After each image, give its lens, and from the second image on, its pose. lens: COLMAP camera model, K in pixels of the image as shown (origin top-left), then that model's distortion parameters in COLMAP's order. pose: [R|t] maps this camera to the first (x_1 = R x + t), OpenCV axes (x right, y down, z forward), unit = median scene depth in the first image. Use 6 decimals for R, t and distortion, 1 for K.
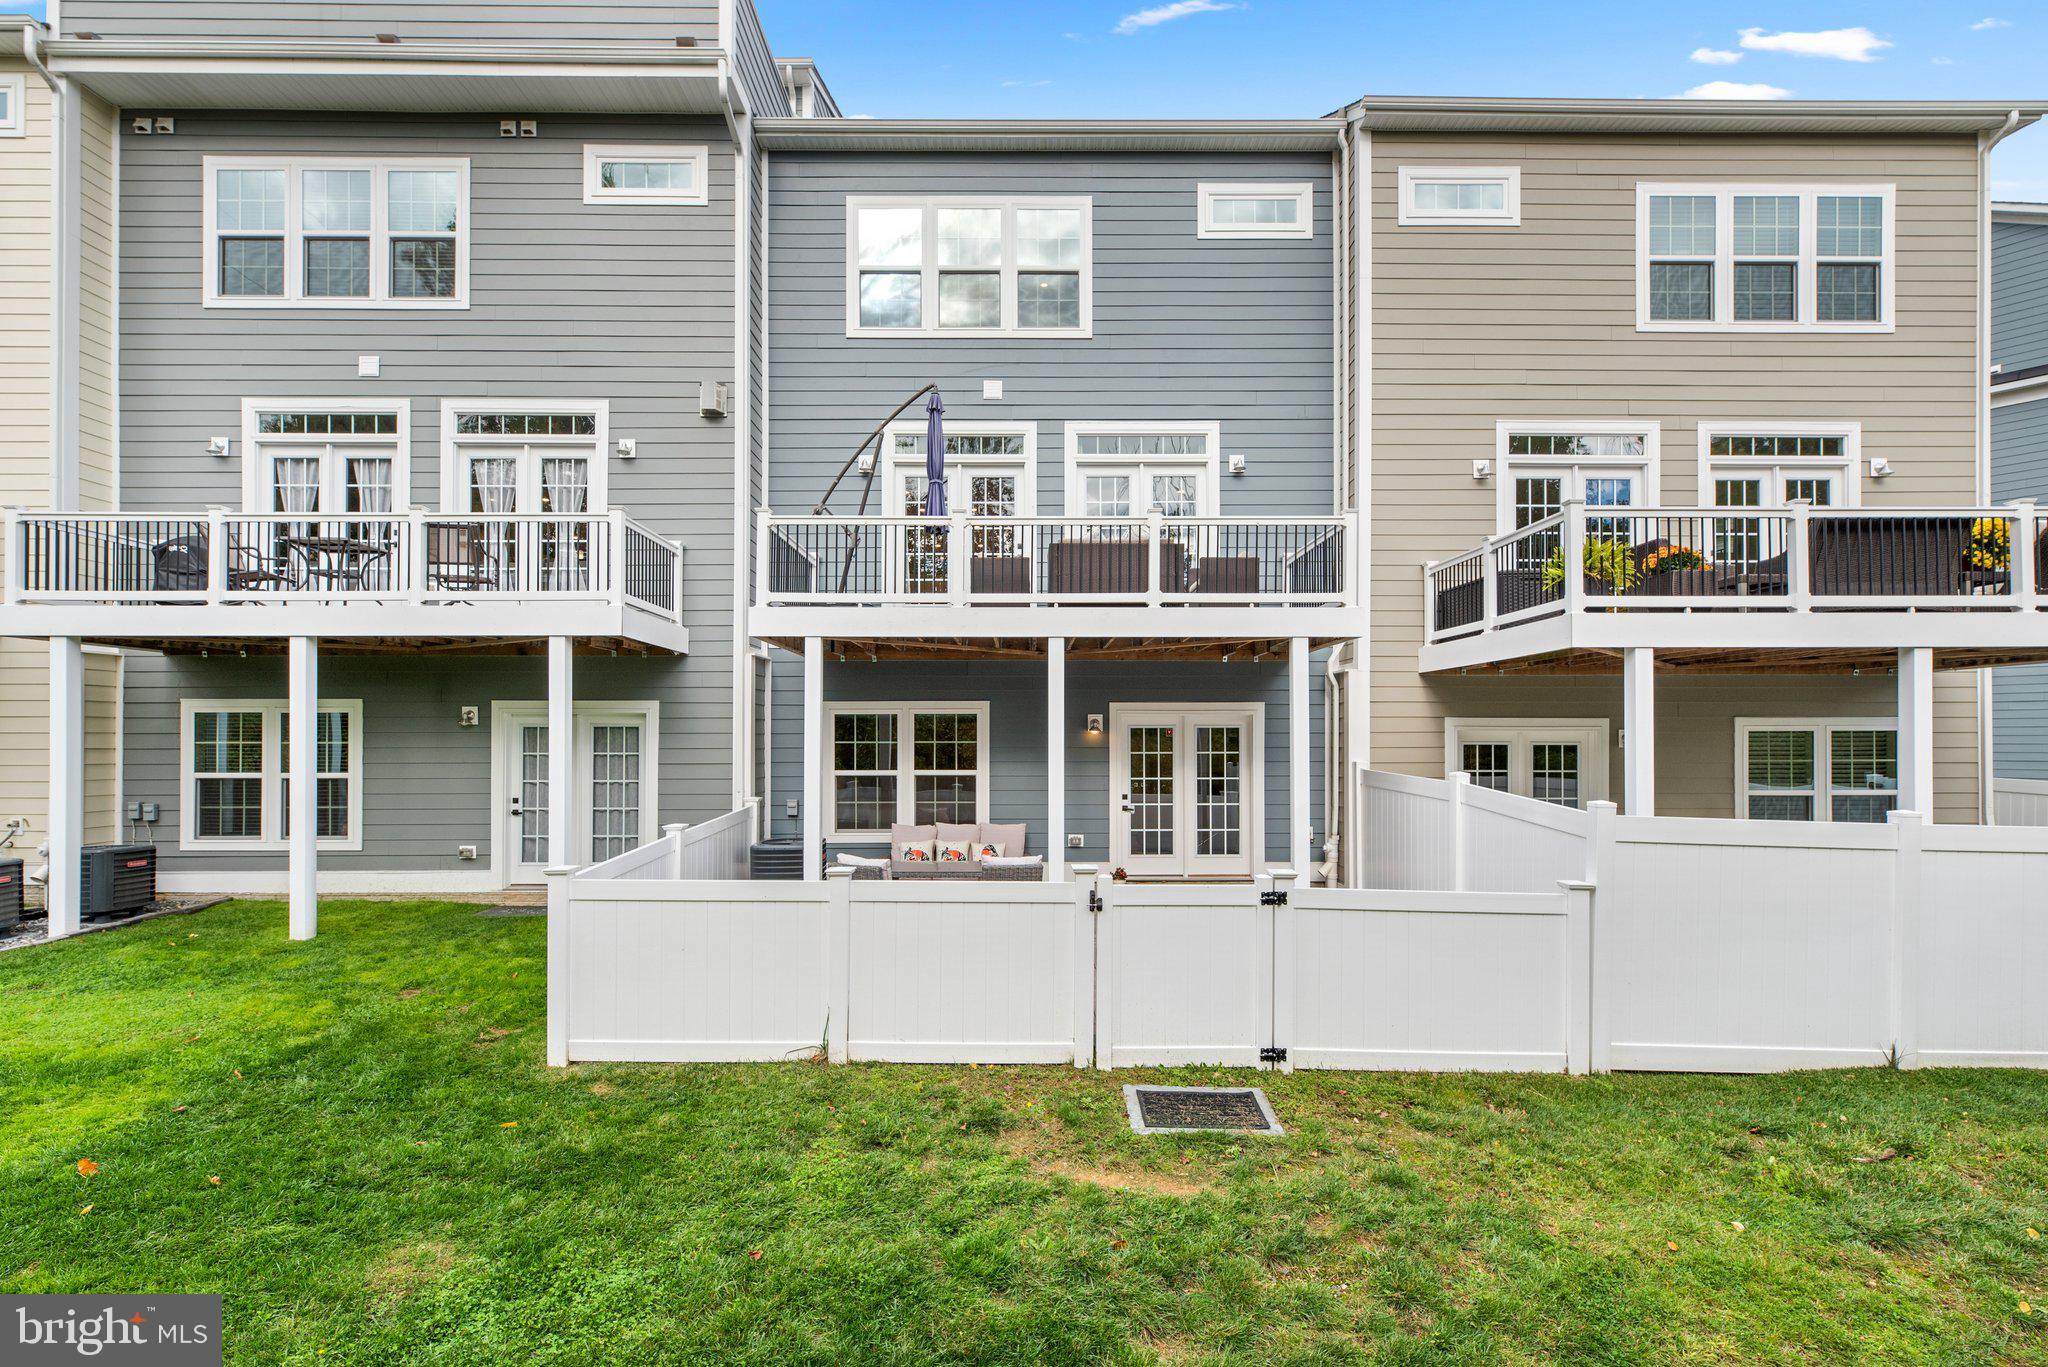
lens RADIAL K [[903.7, 0, 1032.3], [0, 903.7, 732.3], [0, 0, 1]] dist [0.001530, 0.000478]
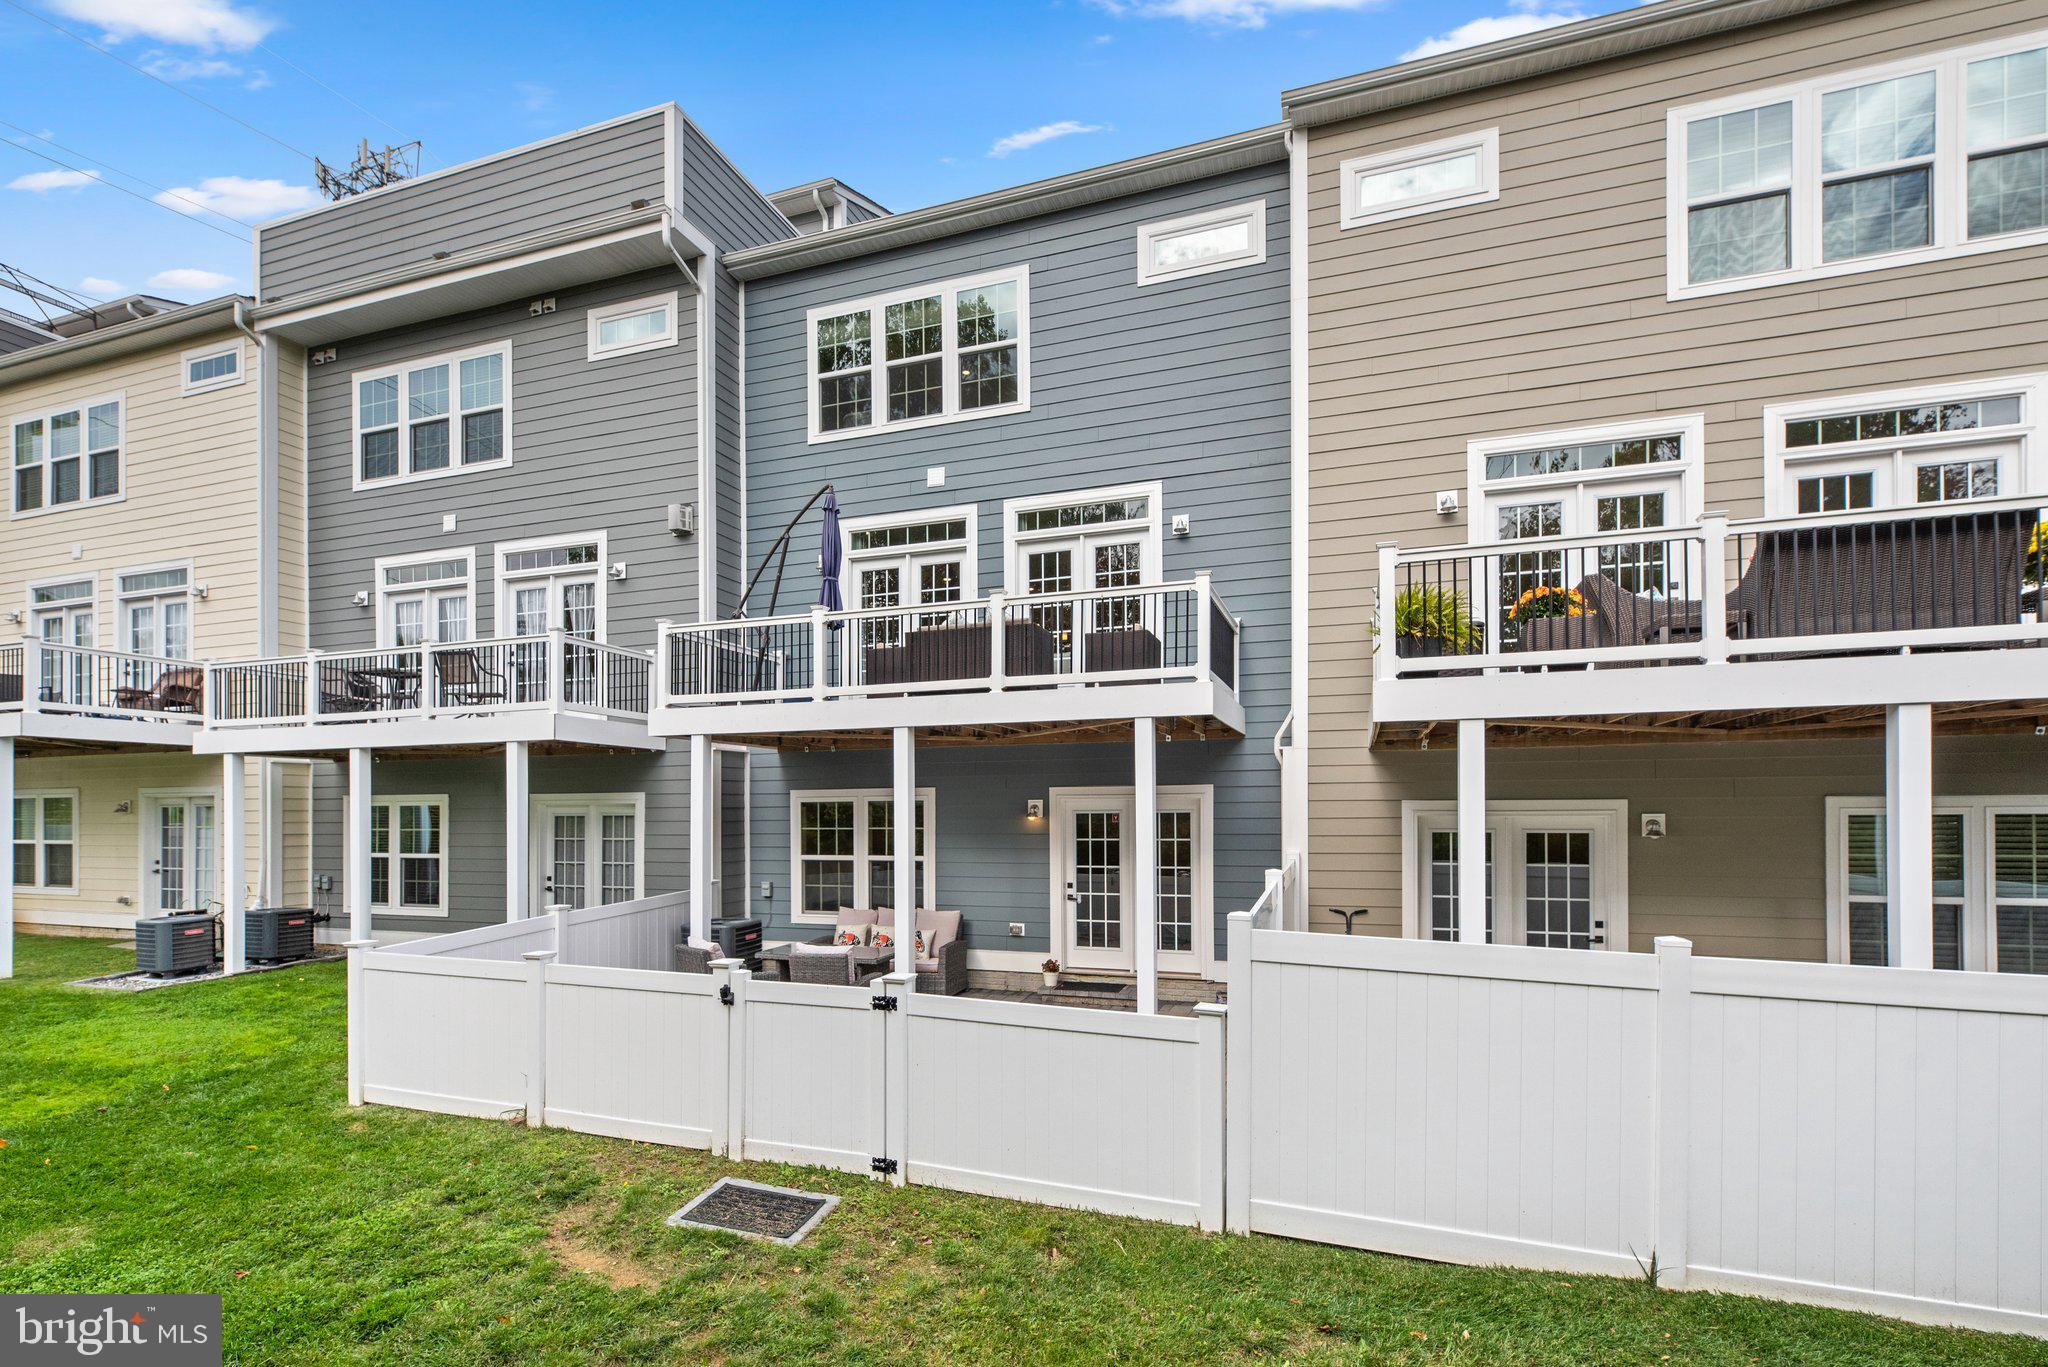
lens RADIAL K [[921.7, 0, 1023.6], [0, 921.7, 808.5], [0, 0, 1]] dist [0.002494, 0.000538]
pose [[0.945042, -0.006531, -0.326885, 0.412125], [0.007727, 0.999967, 0.002358, -0.013999], [0.326859, -0.004754, 0.945061, 0.068545]]
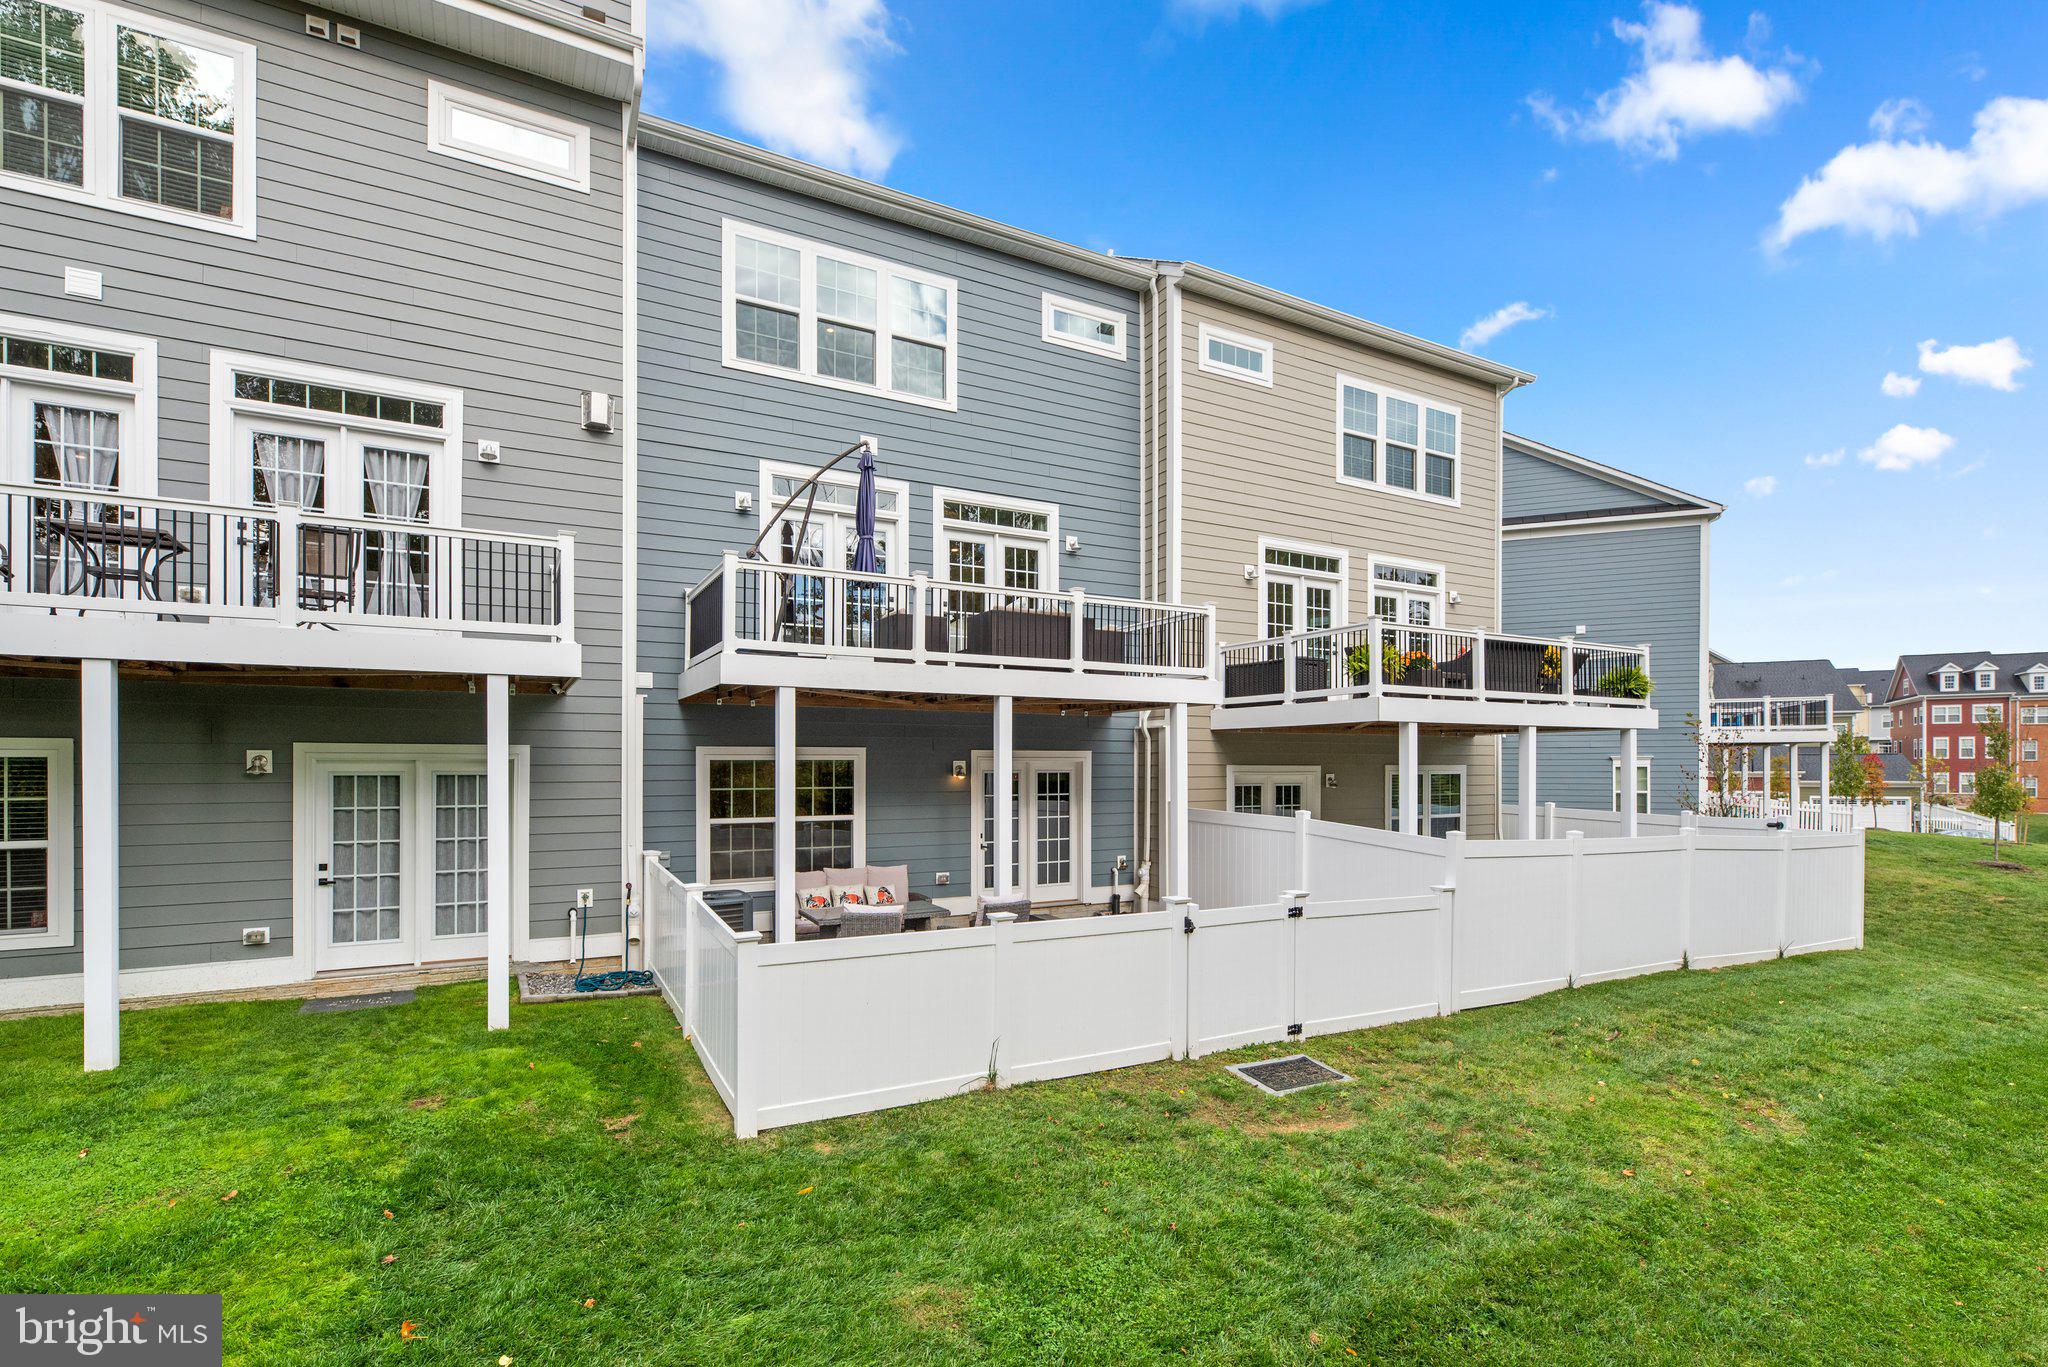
lens RADIAL K [[908.8, 0, 1012.8], [0, 908.8, 768.7], [0, 0, 1]] dist [-0.000273, -0.000058]
pose [[0.888832, -0.000825, 0.458232, -0.404438], [-0.003028, 0.999966, 0.007674, -0.020633], [-0.458222, -0.008209, 0.888800, 0.001642]]
